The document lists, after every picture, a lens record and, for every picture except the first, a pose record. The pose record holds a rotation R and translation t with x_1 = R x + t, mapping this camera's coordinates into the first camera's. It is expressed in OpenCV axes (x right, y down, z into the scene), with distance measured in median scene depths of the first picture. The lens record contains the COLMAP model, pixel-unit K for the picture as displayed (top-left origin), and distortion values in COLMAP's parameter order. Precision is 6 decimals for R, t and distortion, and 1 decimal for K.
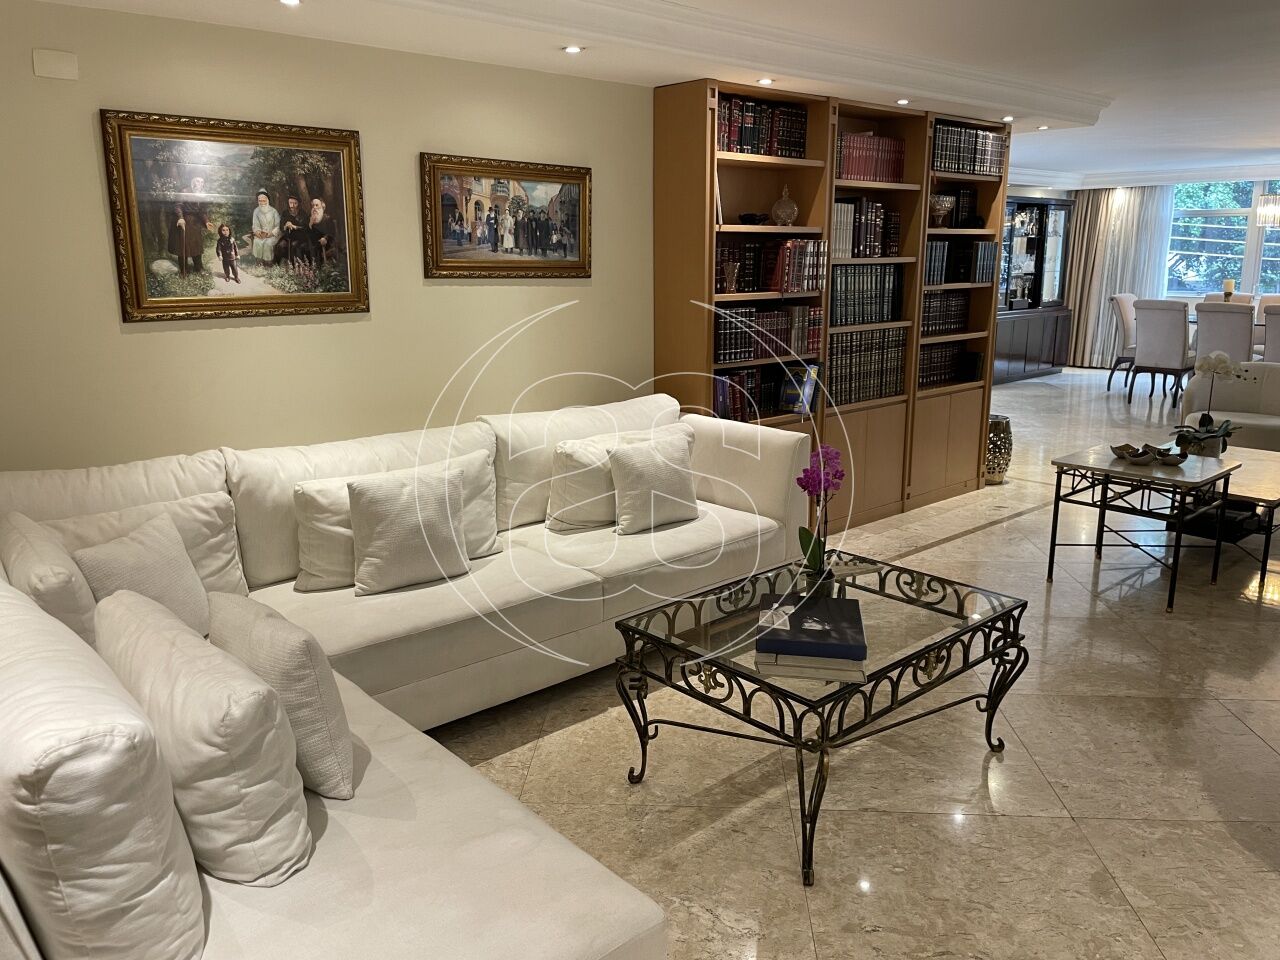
lens RADIAL K [[973.5, 0, 640.9], [0, 973.5, 465.4], [0, 0, 1]] dist [0.095369, -0.132391]
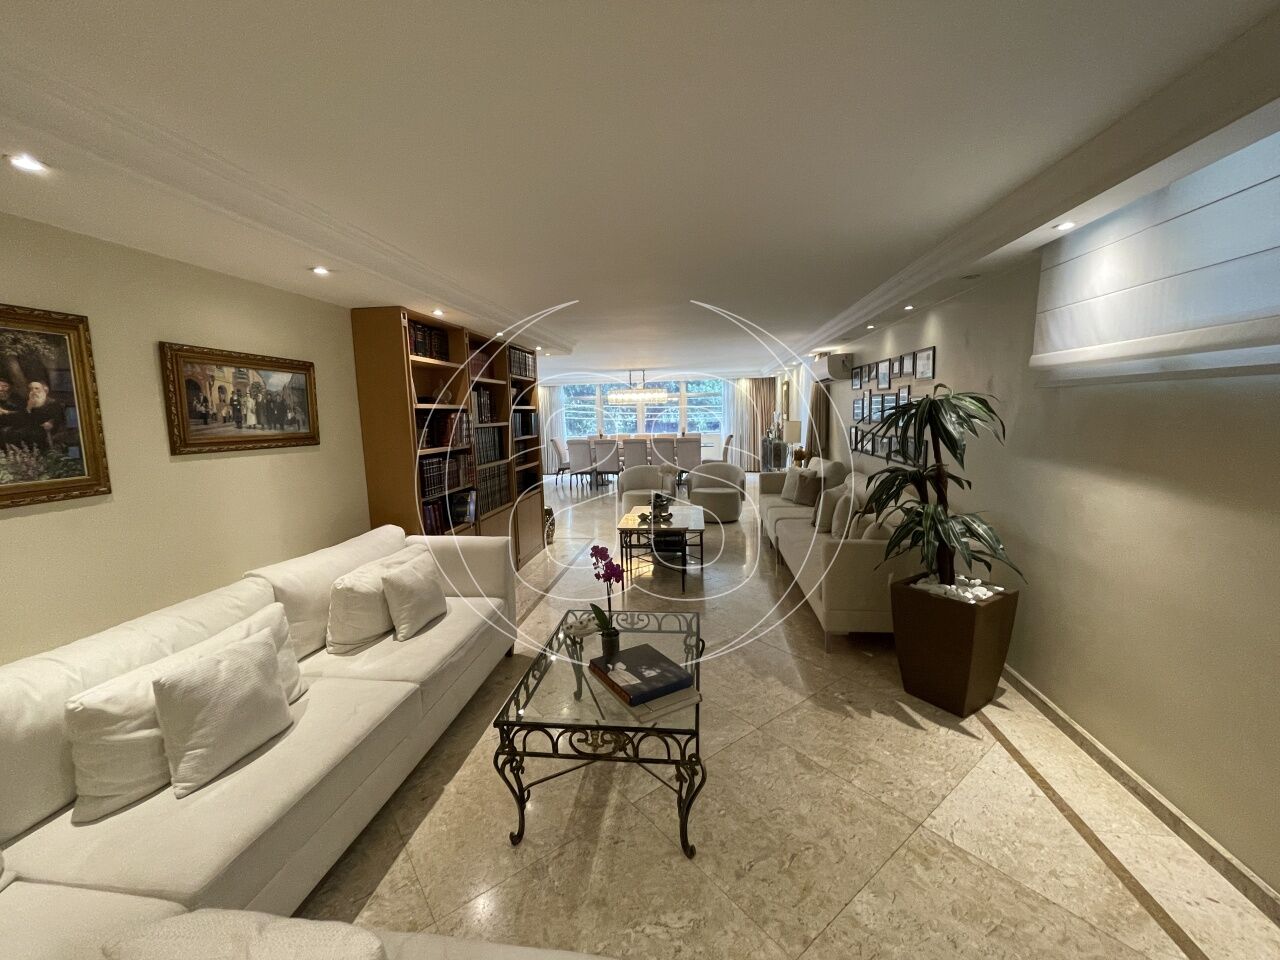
lens RADIAL K [[517.4, 0, 641.1], [0, 517.4, 475.9], [0, 0, 1]] dist [-0.003357, -0.000047]
pose [[0.759733, -0.098264, 0.642767, -0.190901], [0.163735, 0.985573, -0.042860, -0.059756], [-0.629283, 0.137806, 0.764861, 0.245561]]
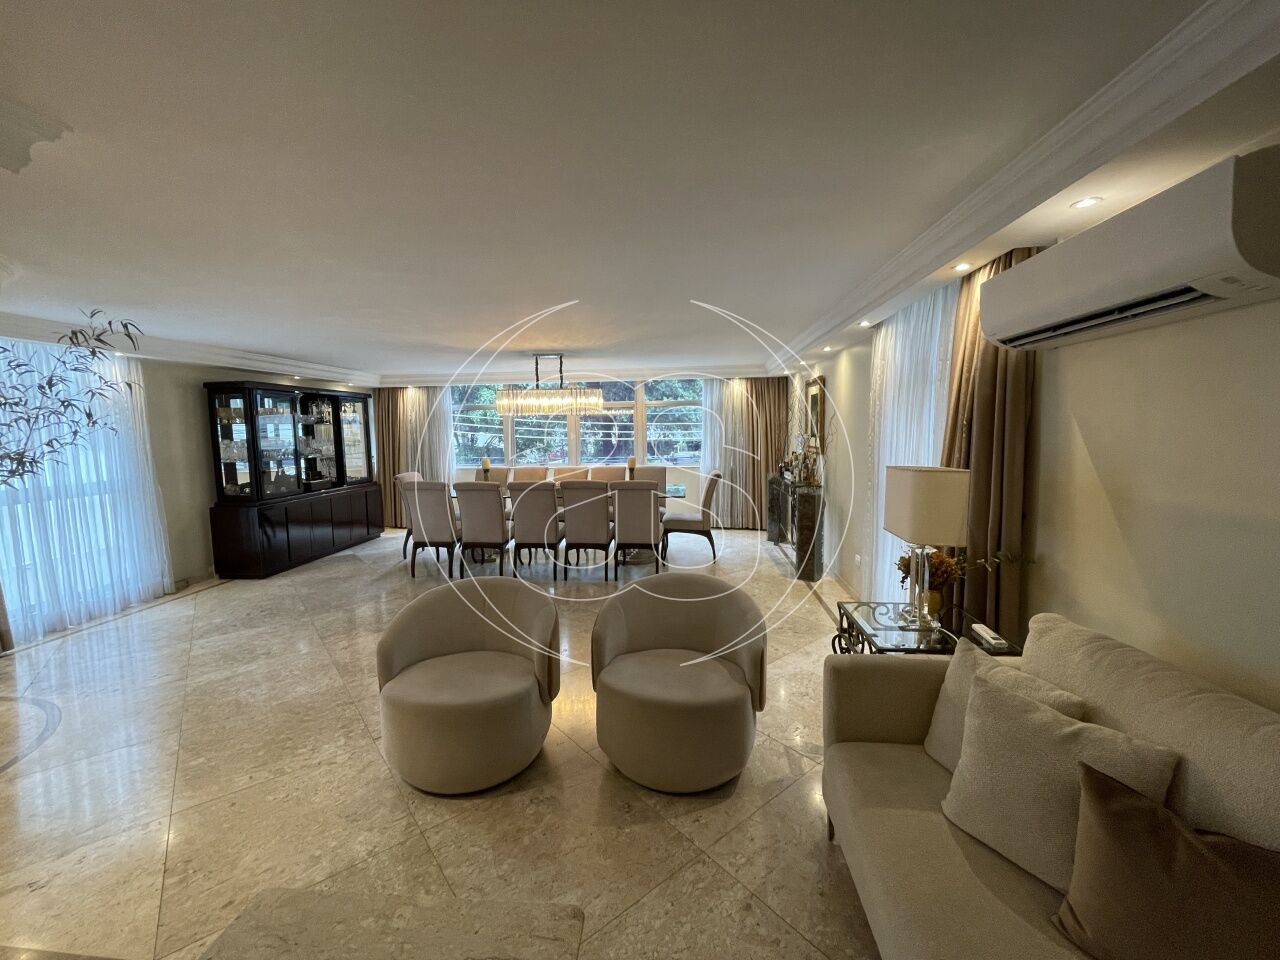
lens RADIAL K [[517.1, 0, 640.0], [0, 517.1, 480.0], [0, 0, 1]] dist [-0.000441, -0.000030]
pose [[0.738708, -0.070966, 0.670279, 0.785317], [0.153627, 0.985994, -0.064918, -0.233865], [-0.656284, 0.150929, 0.739264, 1.055081]]
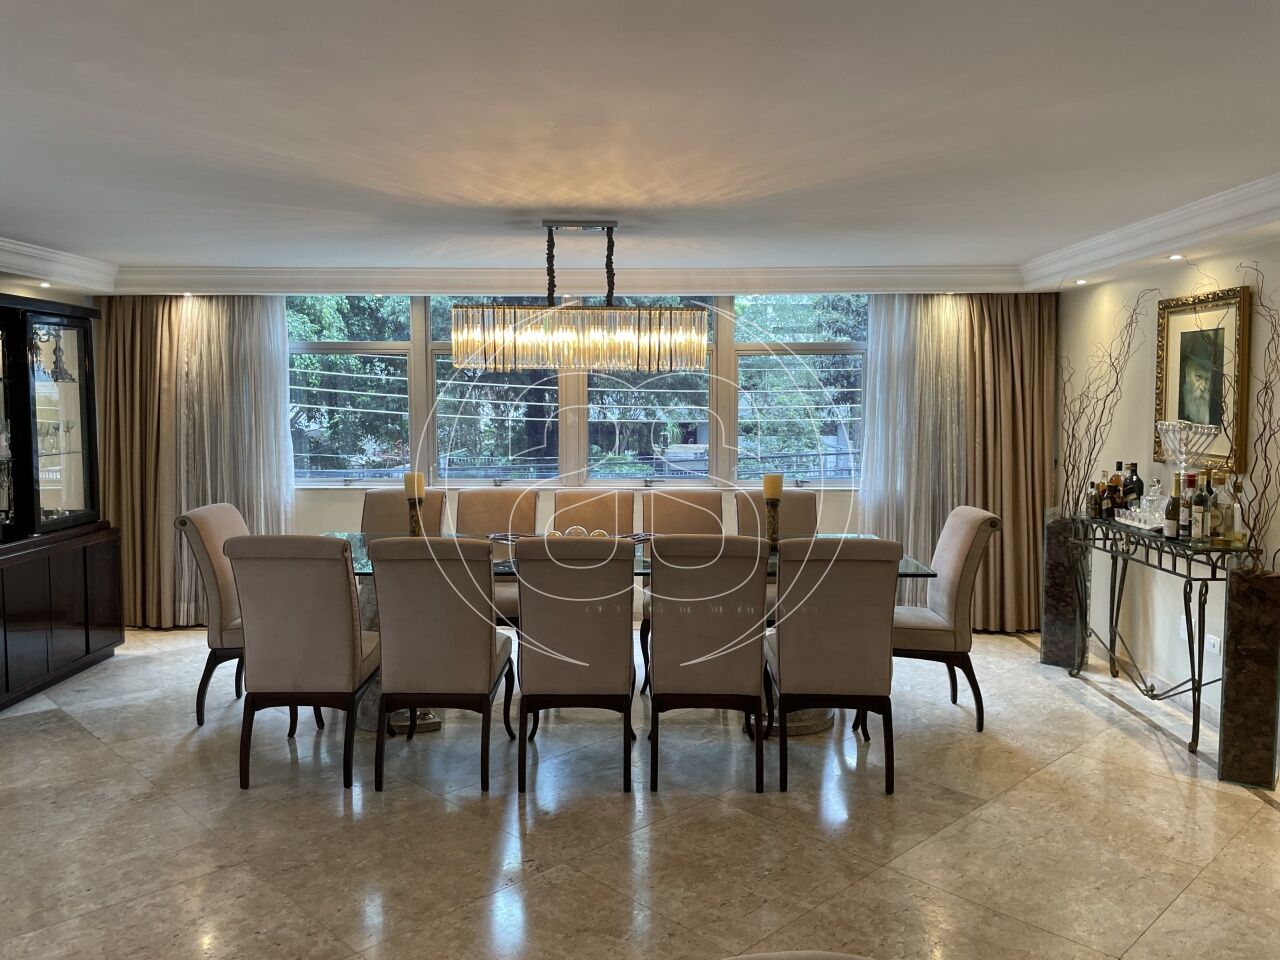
lens RADIAL K [[973.5, 0, 640.9], [0, 973.5, 465.4], [0, 0, 1]] dist [0.095369, -0.132391]
pose [[0.678524, -0.046221, 0.733123, 0.796869], [0.151978, 0.985258, -0.078542, -0.345414], [-0.718685, 0.164712, 0.675546, 1.498105]]
